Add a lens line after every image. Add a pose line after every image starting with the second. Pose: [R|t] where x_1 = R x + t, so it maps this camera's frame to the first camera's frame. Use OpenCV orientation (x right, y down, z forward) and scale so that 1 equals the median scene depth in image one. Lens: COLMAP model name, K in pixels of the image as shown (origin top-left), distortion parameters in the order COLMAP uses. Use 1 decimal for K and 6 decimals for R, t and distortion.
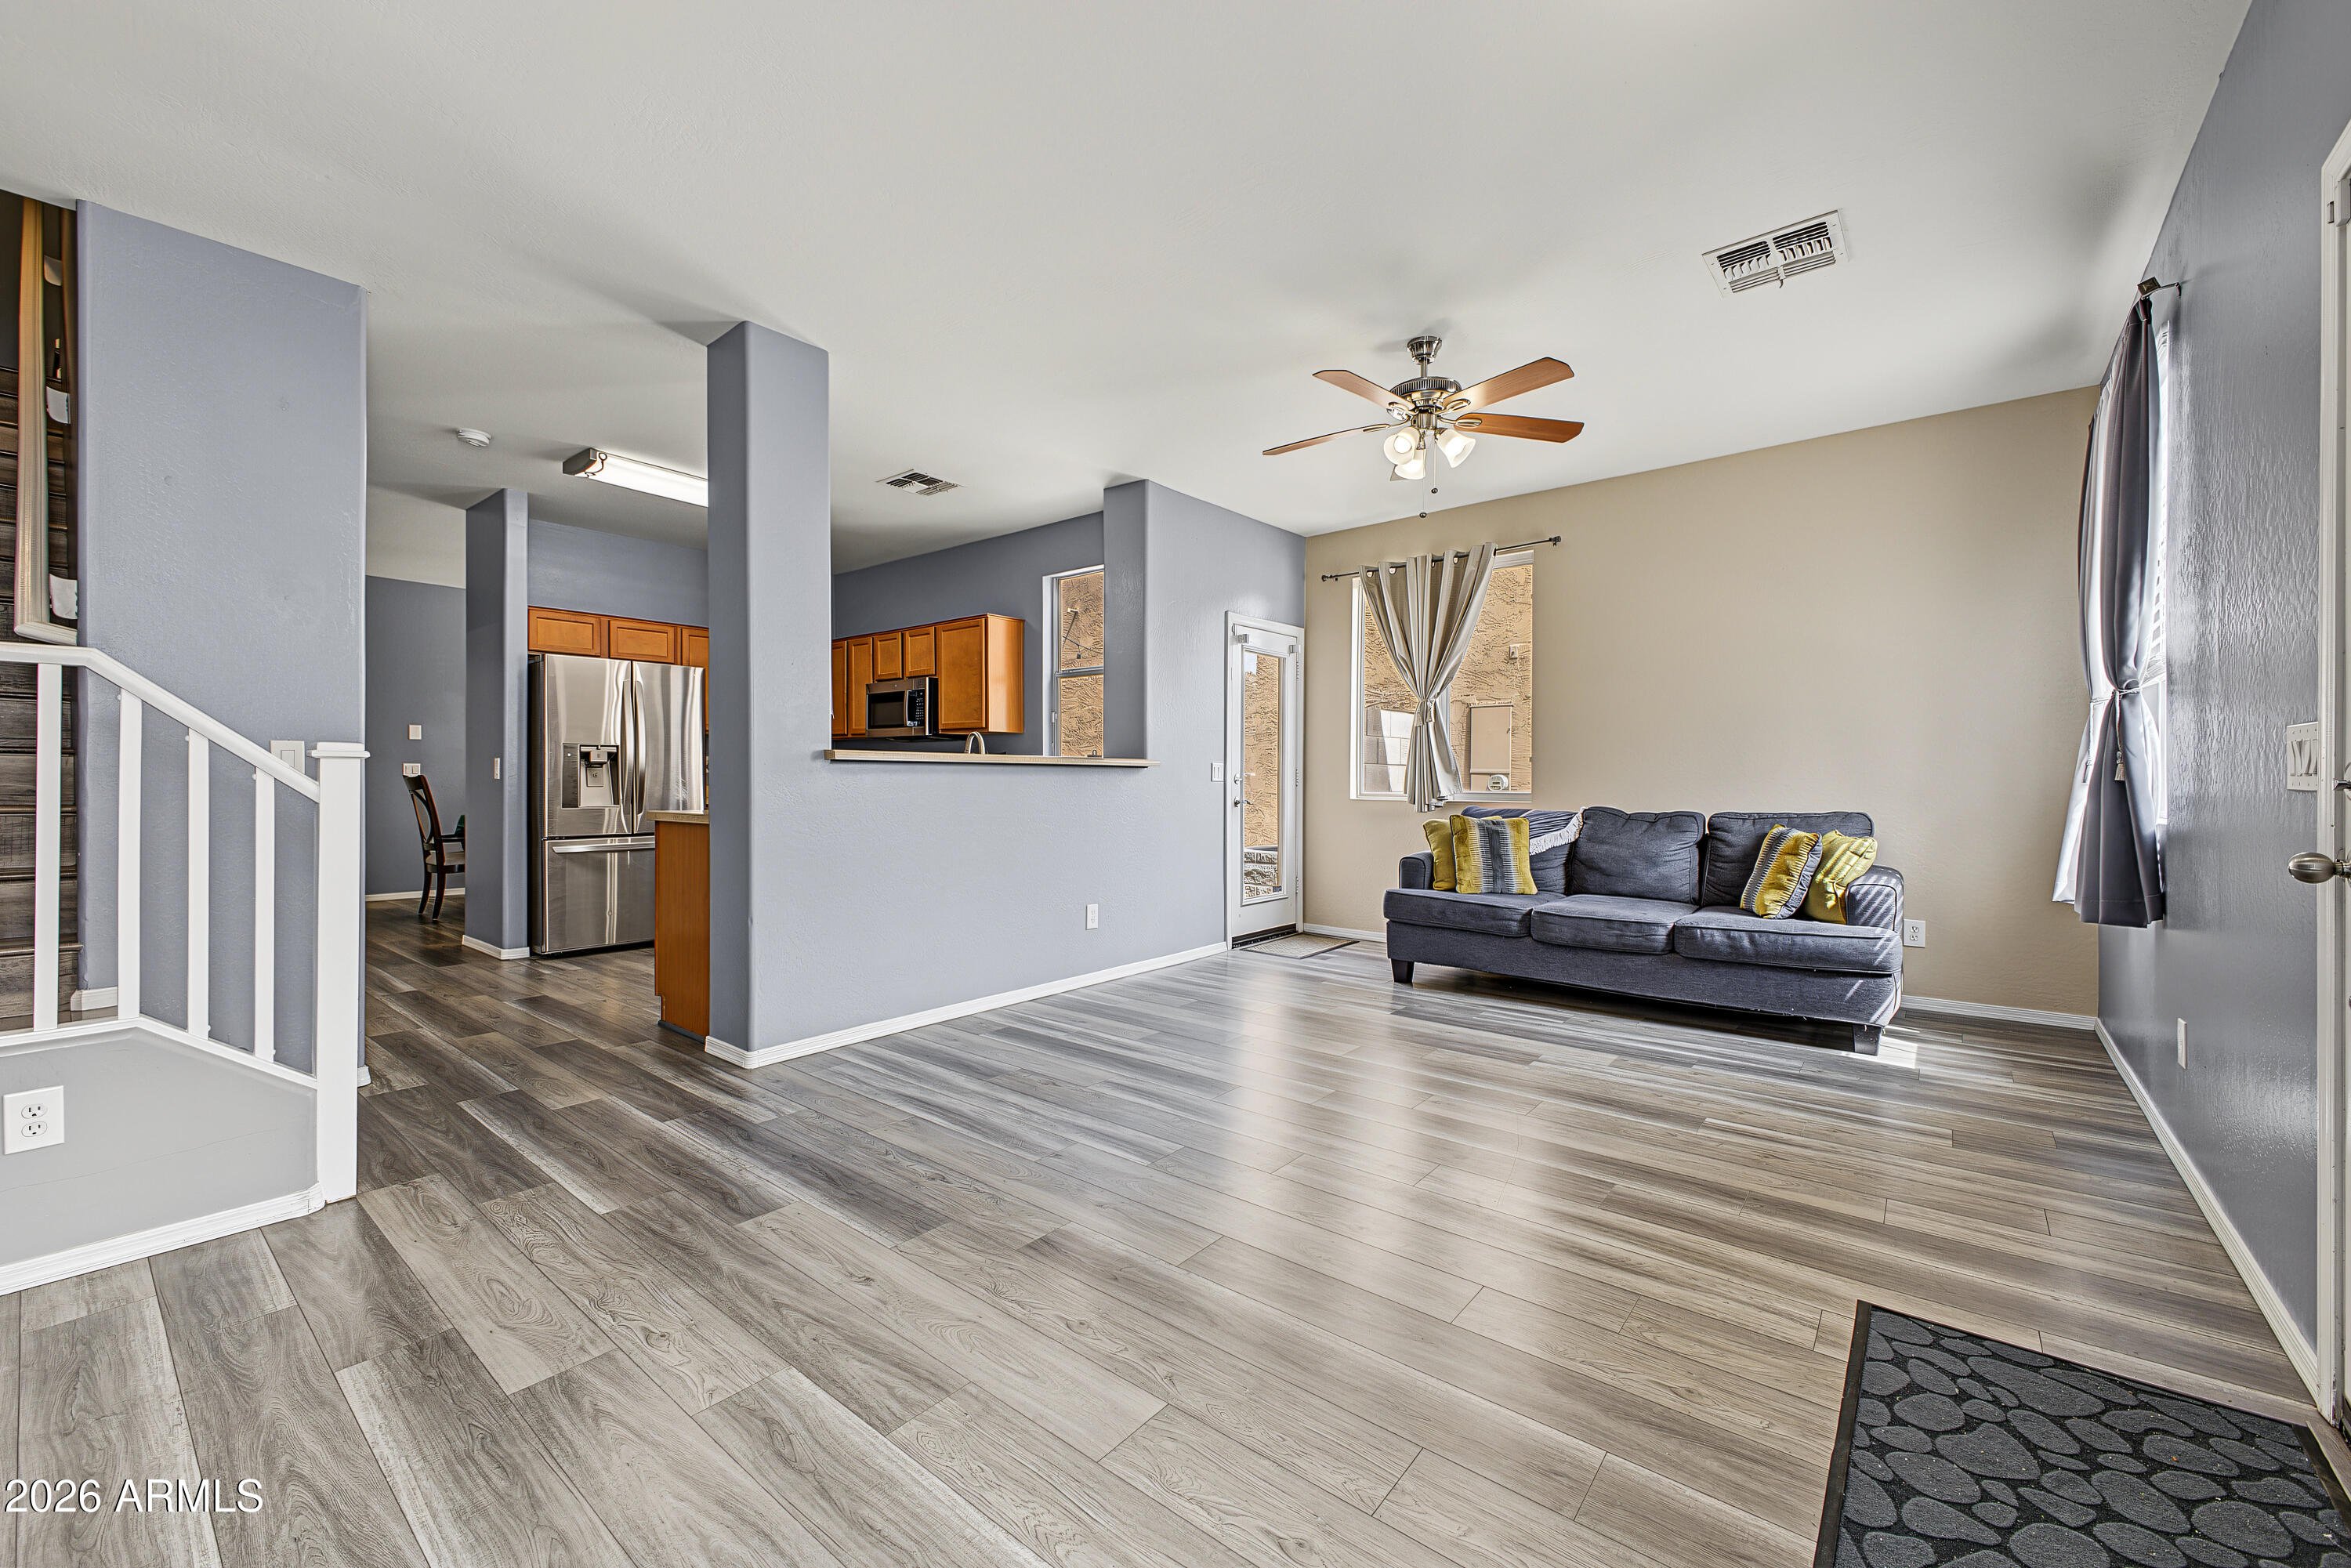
lens RADIAL K [[923.8, 0, 1174.0], [0, 923.8, 773.4], [0, 0, 1]] dist [0.021211, -0.007164]
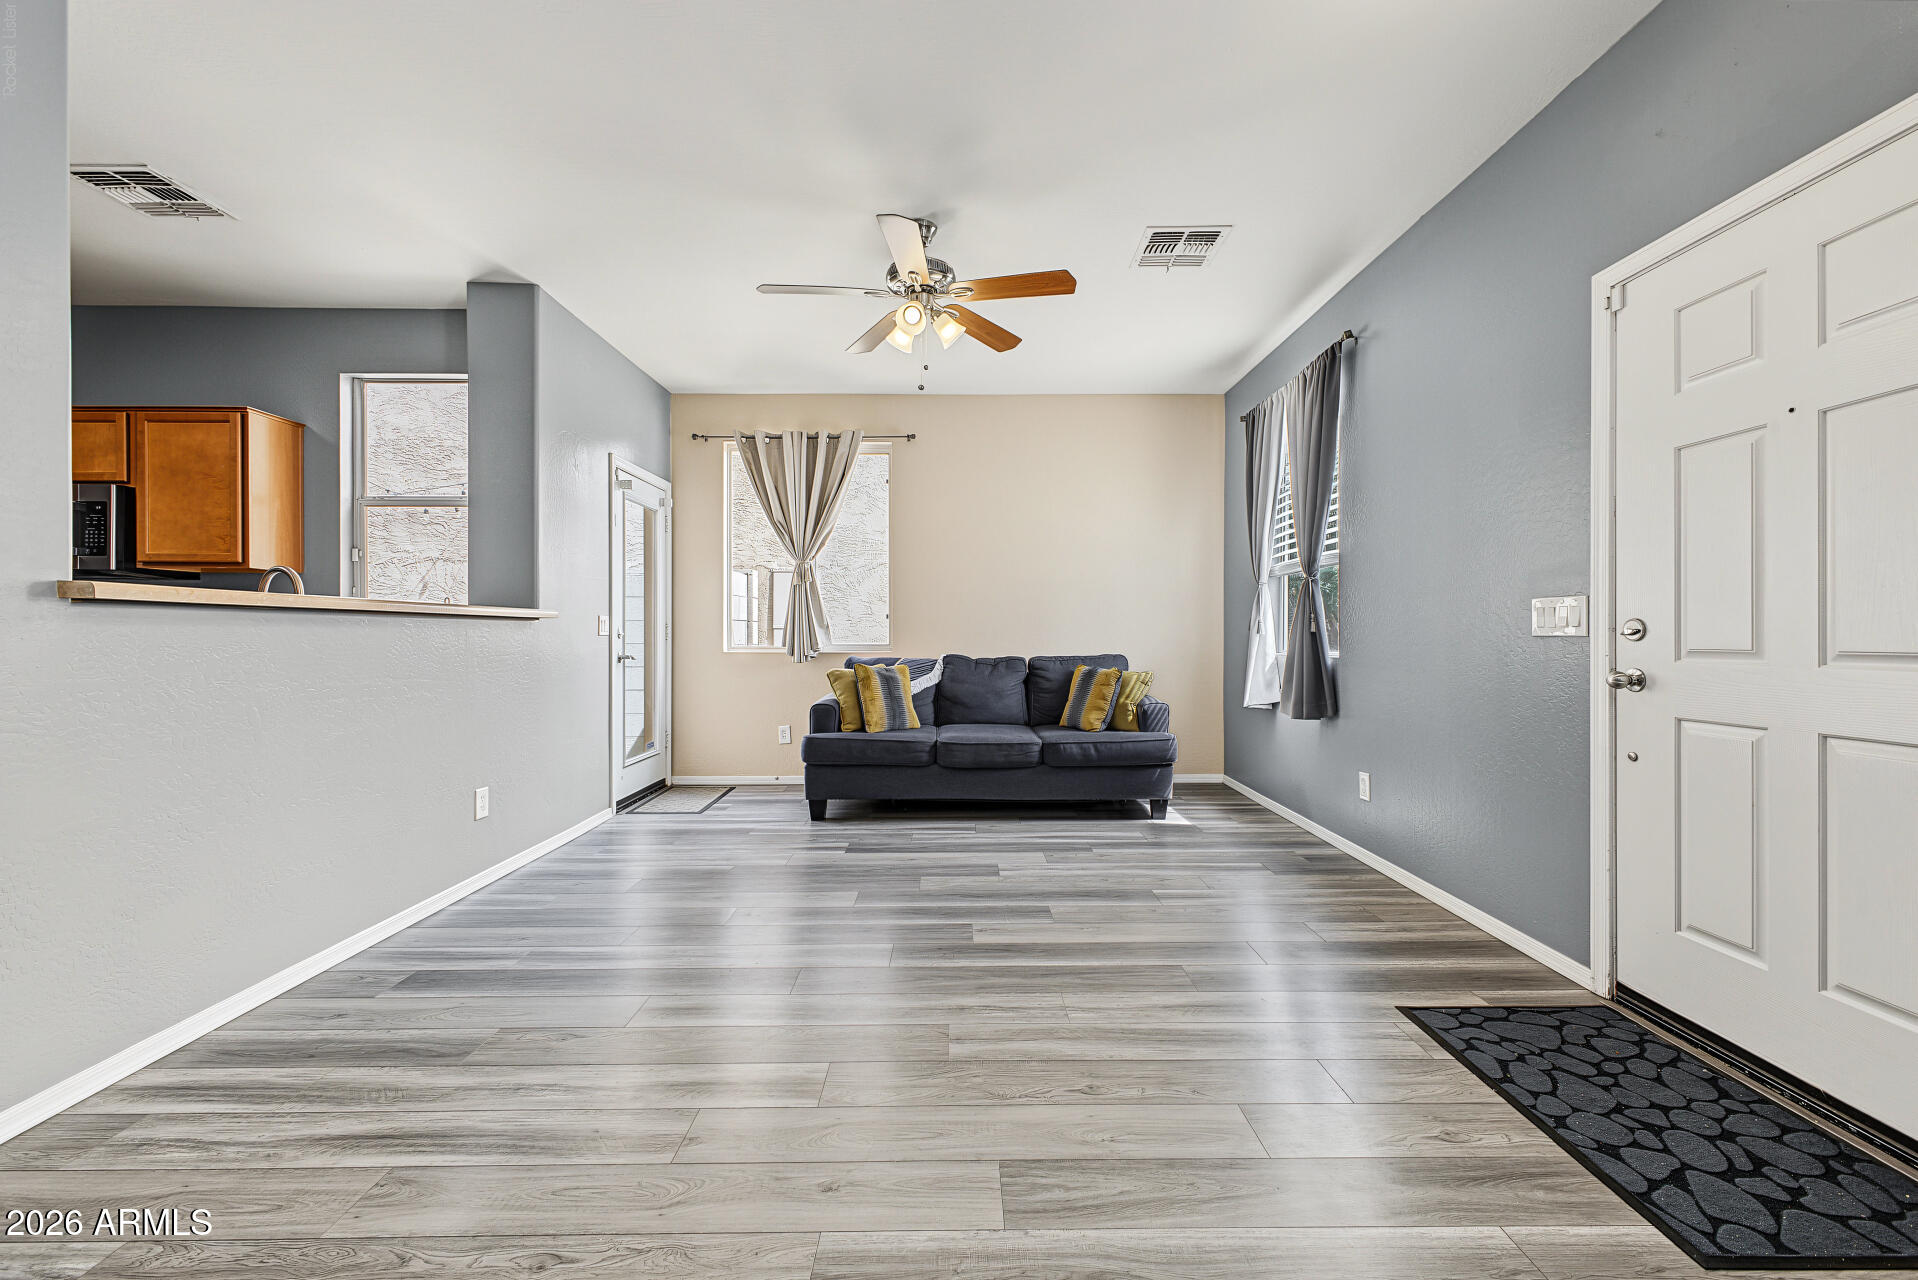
lens RADIAL K [[753.7, 0, 957.8], [0, 753.7, 631.3], [0, 0, 1]] dist [0.021211, -0.007164]
pose [[0.769195, -0.001125, 0.639013, -0.225454], [-0.000556, 0.999997, 0.002431, 0.003167], [-0.639014, -0.002225, 0.769192, 0.256348]]
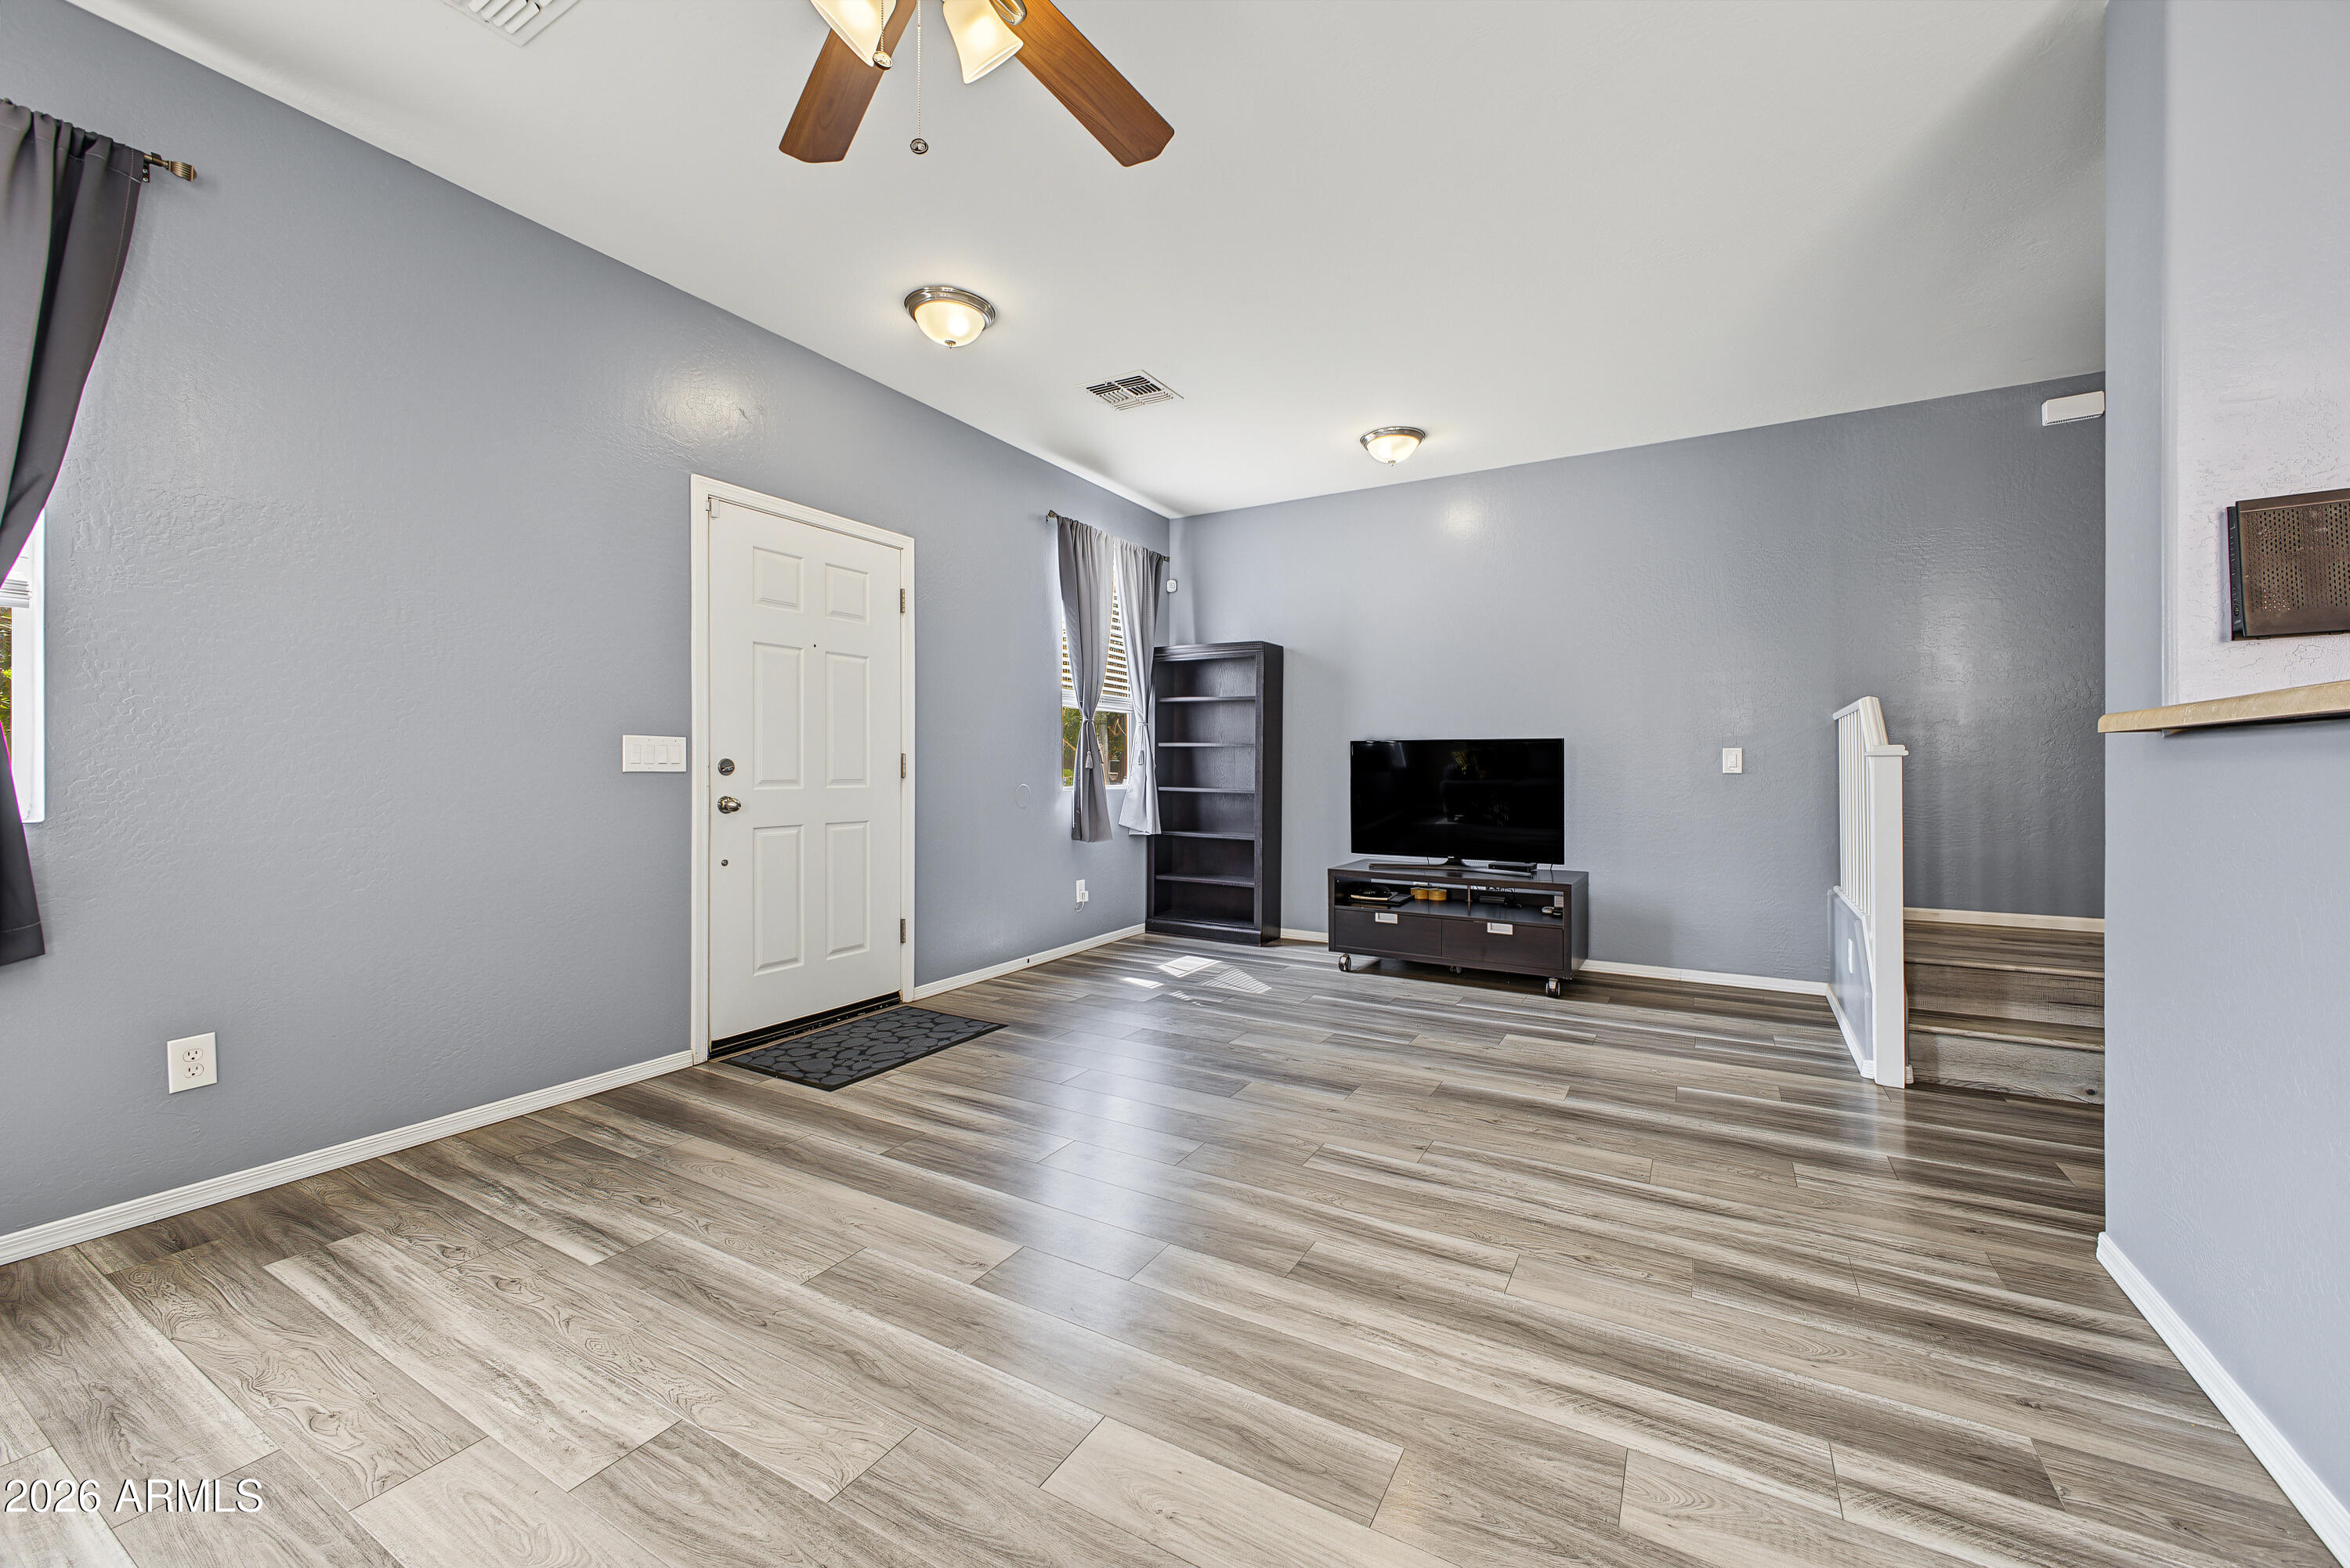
lens RADIAL K [[923.4, 0, 1173.5], [0, 923.4, 773.4], [0, 0, 1]] dist [0.021211, -0.007164]
pose [[-0.986991, -0.002996, -0.160746, 0.189993], [-0.002962, 0.999996, -0.000454, 0.007648], [0.160747, 0.000028, -0.986996, 1.244452]]
